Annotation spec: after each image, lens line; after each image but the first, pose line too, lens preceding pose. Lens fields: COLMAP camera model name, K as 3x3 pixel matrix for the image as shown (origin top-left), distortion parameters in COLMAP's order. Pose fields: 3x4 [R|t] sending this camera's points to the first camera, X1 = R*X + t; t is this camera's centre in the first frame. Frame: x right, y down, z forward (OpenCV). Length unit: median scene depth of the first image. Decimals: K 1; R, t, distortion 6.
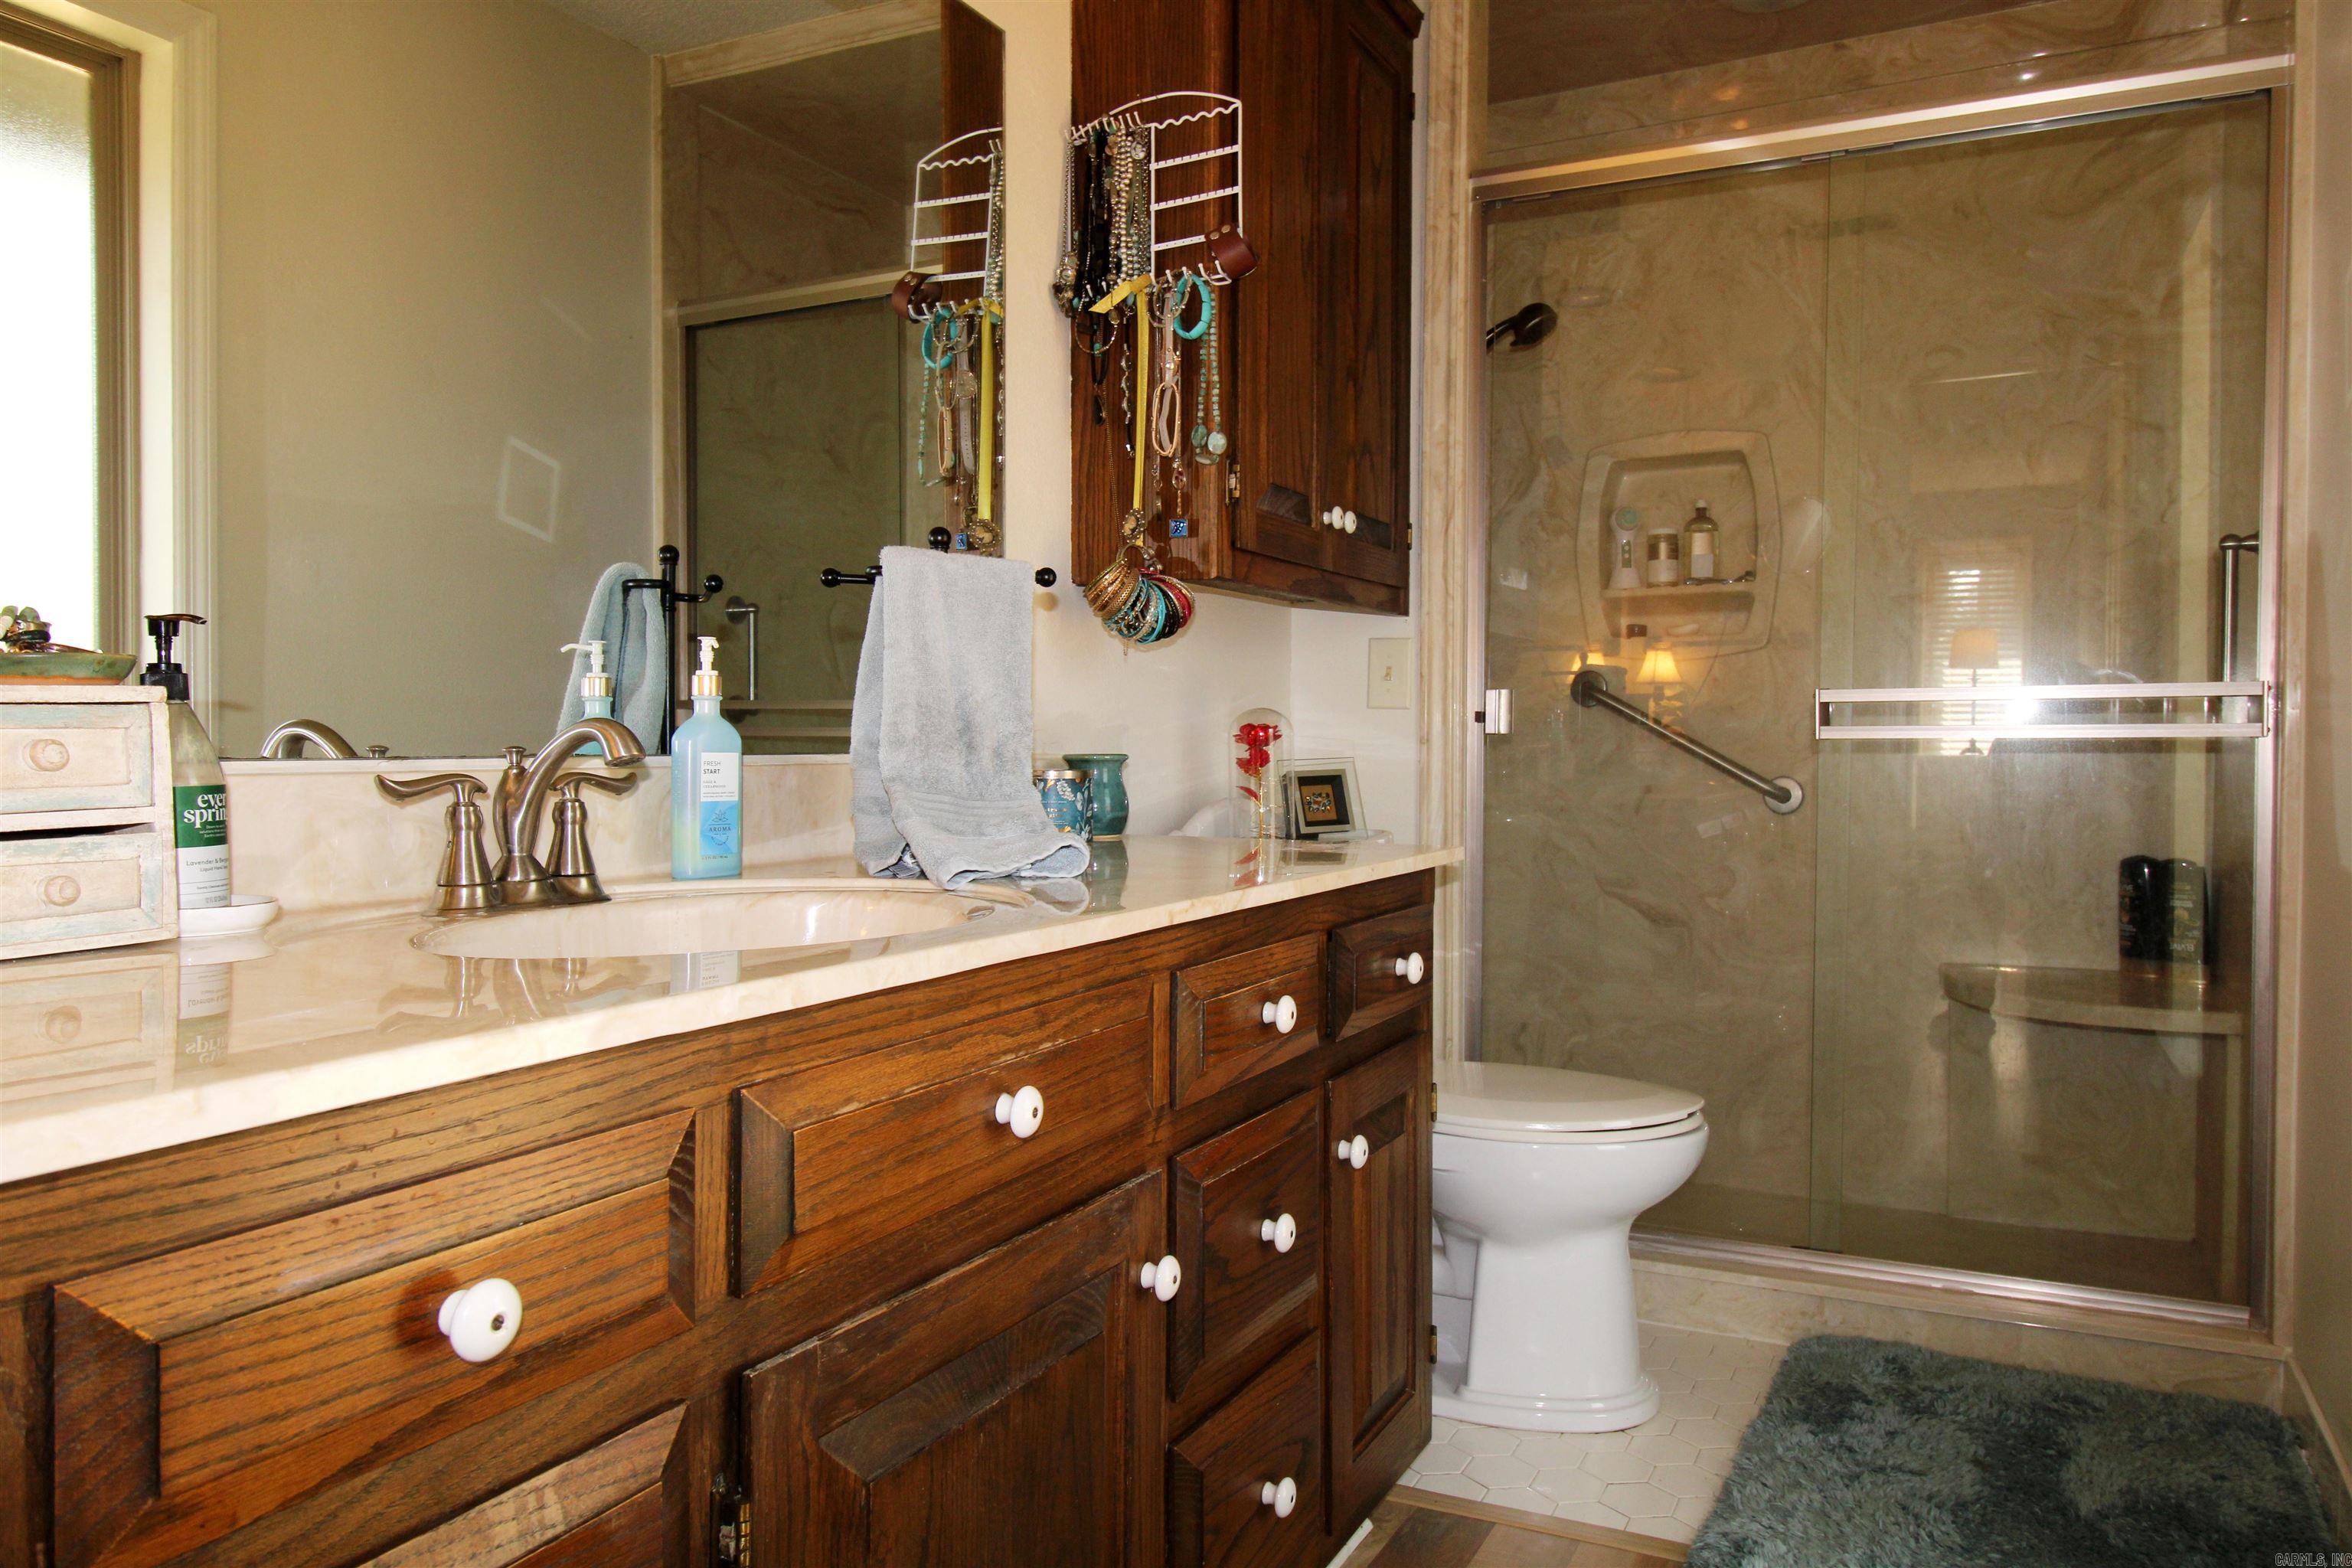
lens RADIAL K [[1604.3, 0, 1210.4], [0, 1604.3, 767.7], [0, 0, 1]] dist [0.011229, -0.011115]
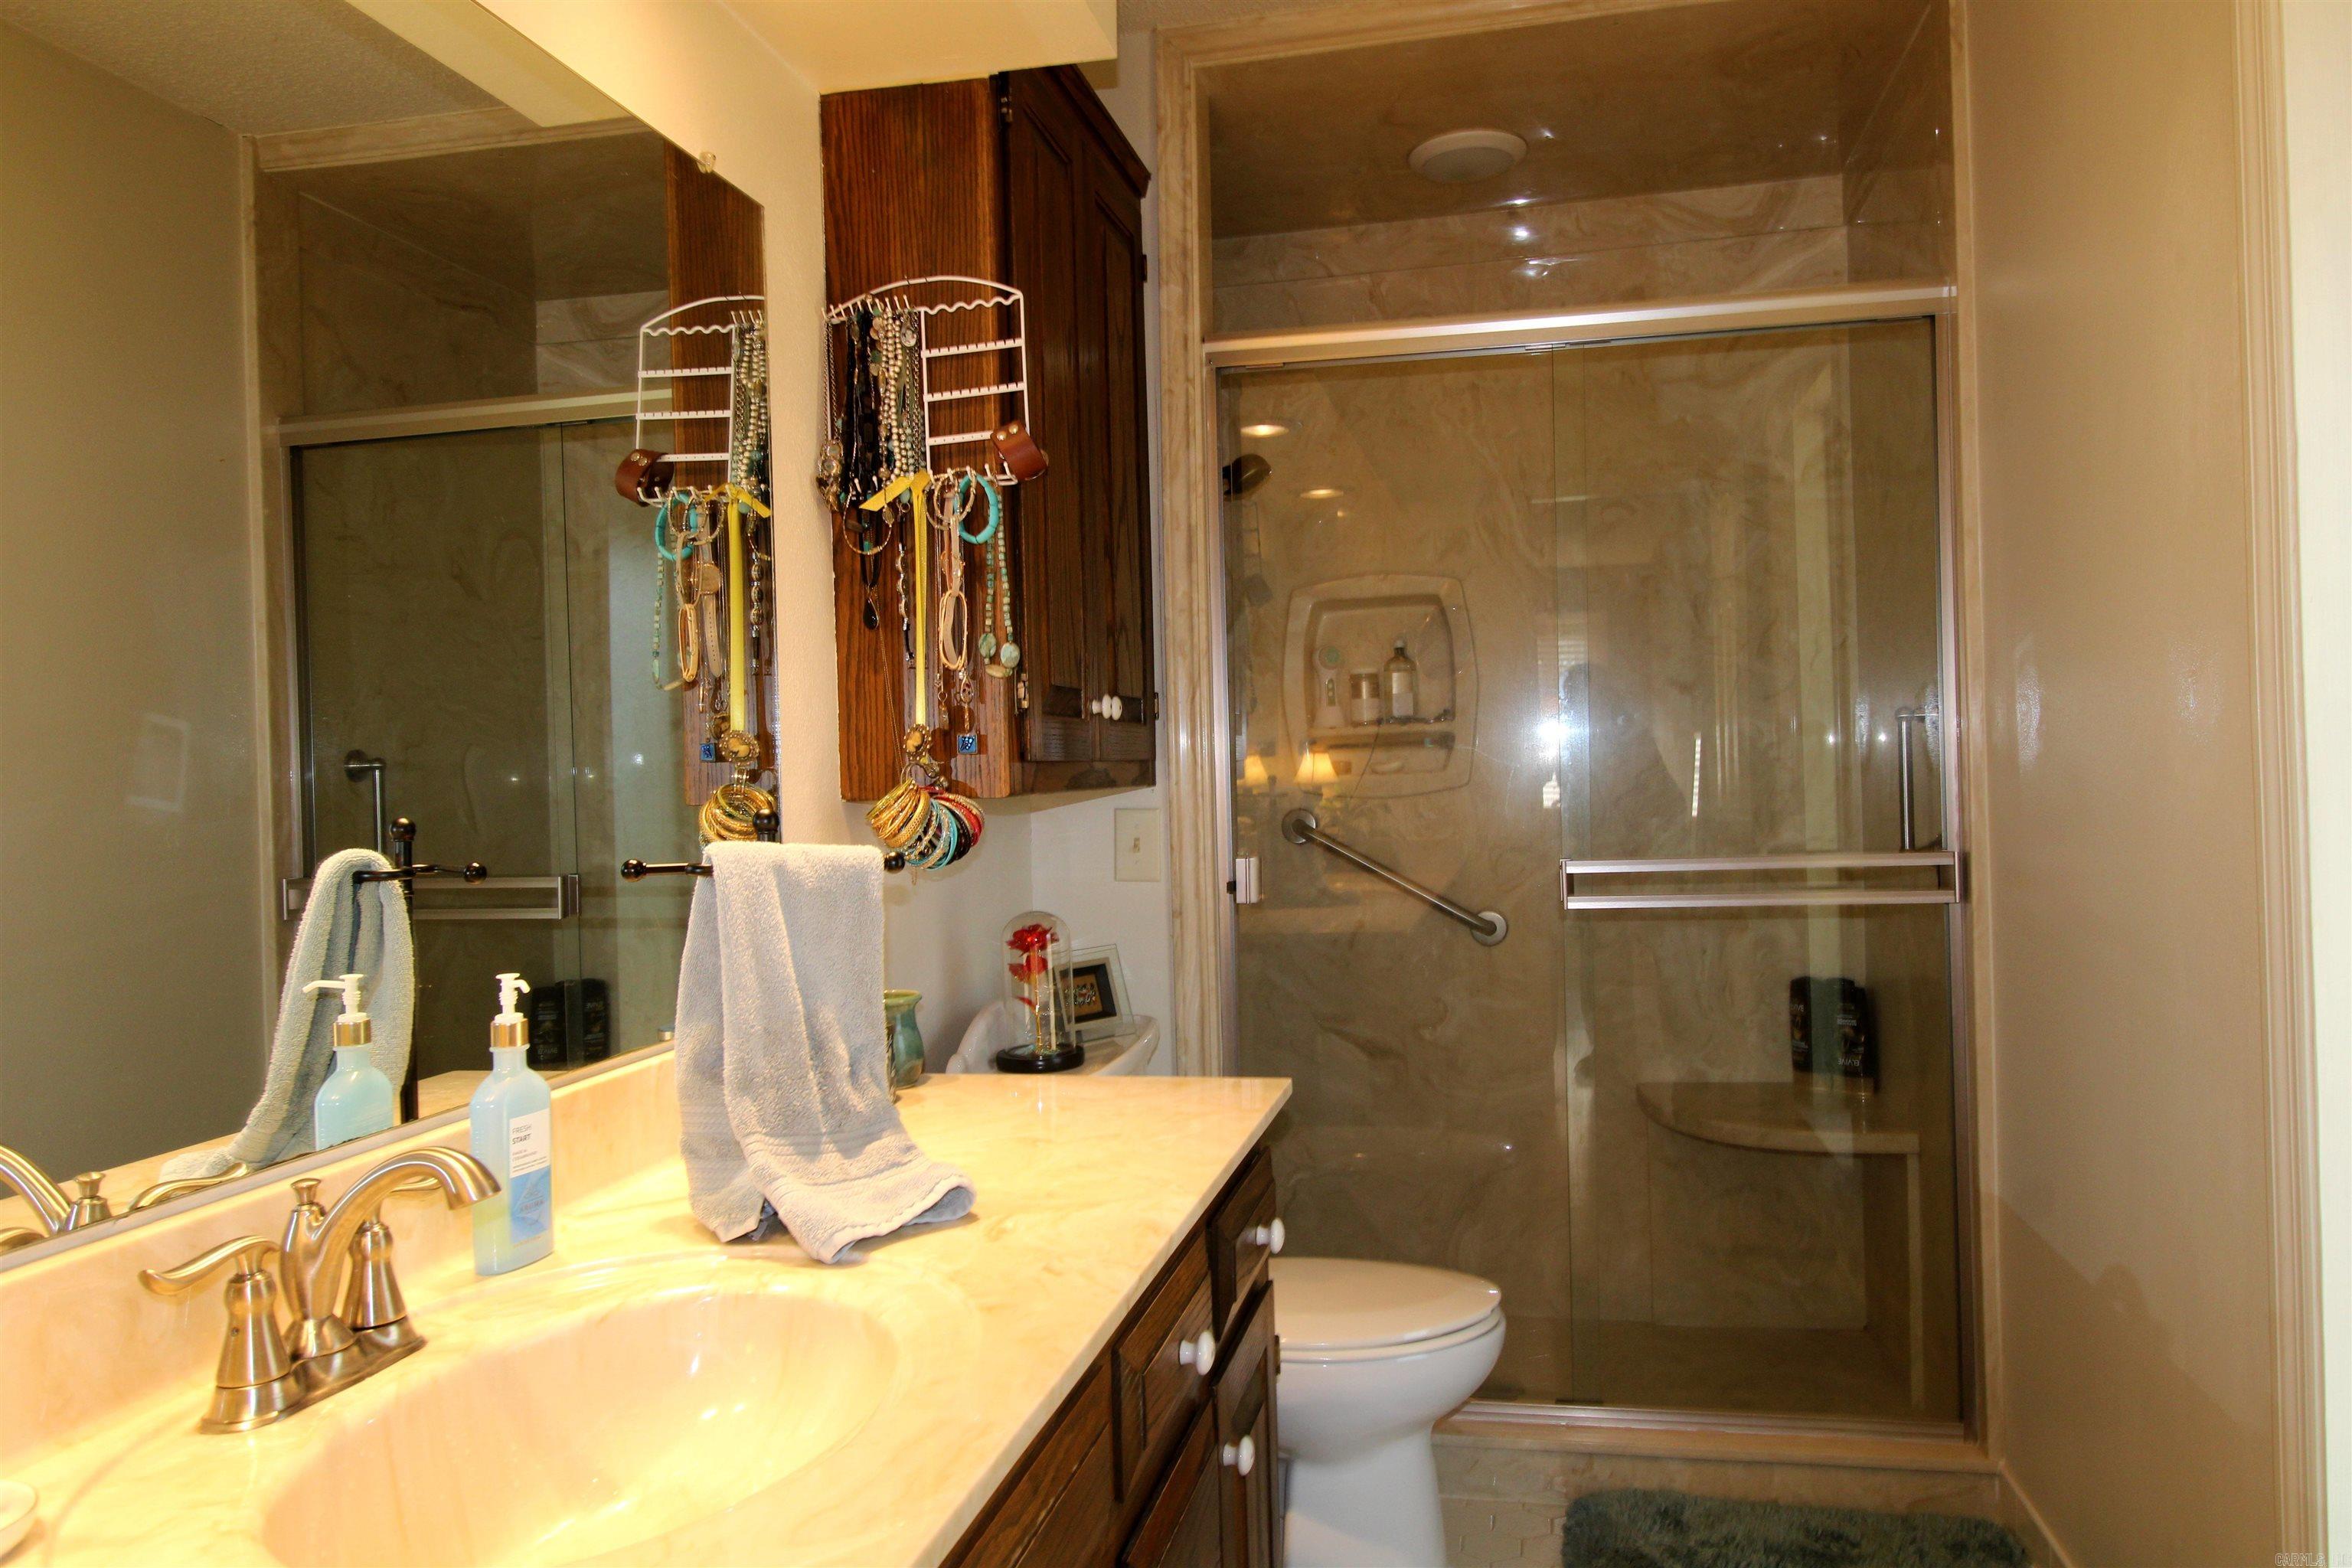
lens RADIAL K [[1604.3, 0, 1210.4], [0, 1604.3, 767.7], [0, 0, 1]] dist [0.011229, -0.011115]
pose [[0.966796, -0.028612, 0.253941, -0.102777], [0.034636, 0.999214, -0.019279, -0.096583], [-0.253190, 0.027434, 0.967028, 0.057542]]
